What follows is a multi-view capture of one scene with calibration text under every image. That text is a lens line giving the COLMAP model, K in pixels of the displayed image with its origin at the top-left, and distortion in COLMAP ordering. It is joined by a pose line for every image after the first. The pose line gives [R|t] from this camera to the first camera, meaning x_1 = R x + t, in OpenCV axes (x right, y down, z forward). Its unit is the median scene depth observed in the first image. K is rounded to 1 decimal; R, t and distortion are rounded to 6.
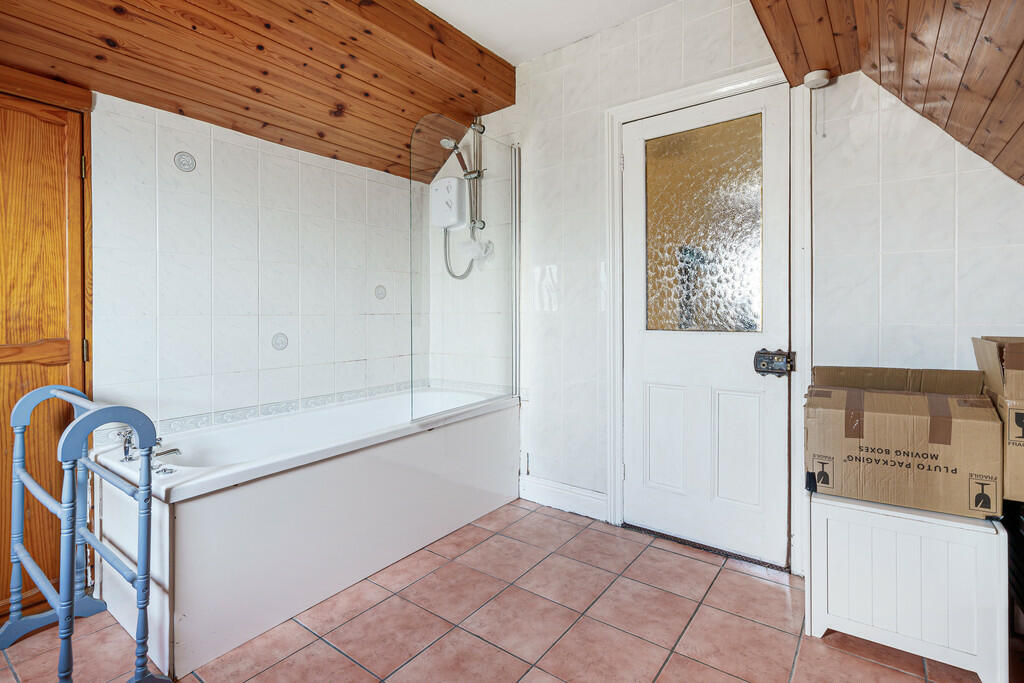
lens RADIAL K [[492.8, 0, 513.9], [0, 492.8, 318.0], [0, 0, 1]] dist [-0.000601, 0.001240]
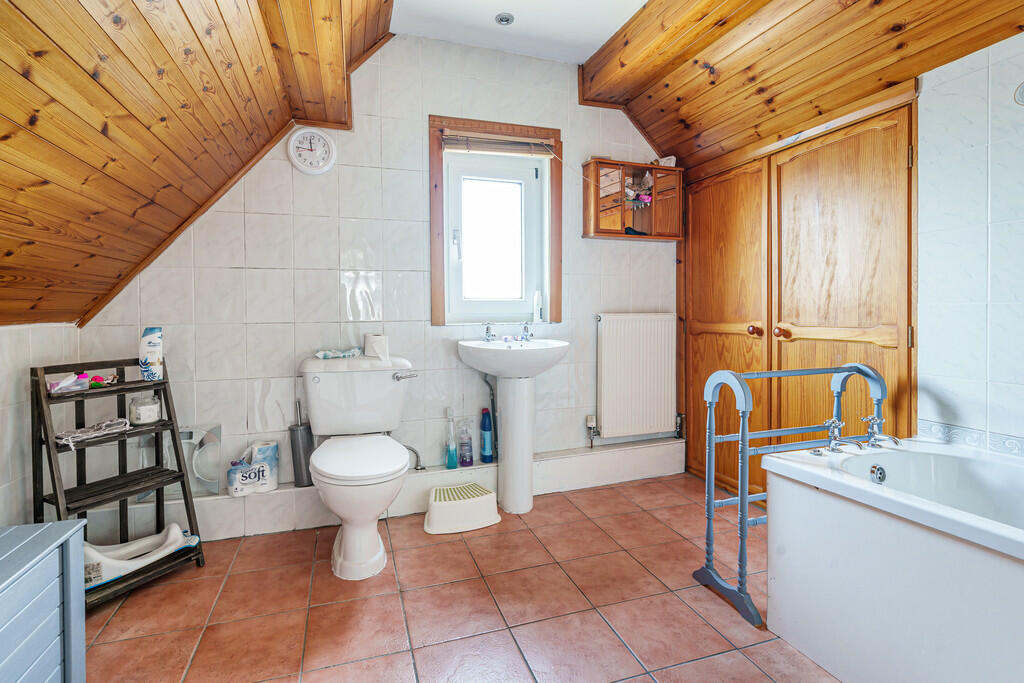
lens RADIAL K [[492.8, 0, 507.1], [0, 492.8, 310.7], [0, 0, 1]] dist [-0.000601, 0.001240]
pose [[-0.572371, 0.004559, -0.819982, 0.461222], [-0.001556, 0.999977, 0.006646, 0.007741], [0.819994, 0.005079, -0.572350, 0.943411]]
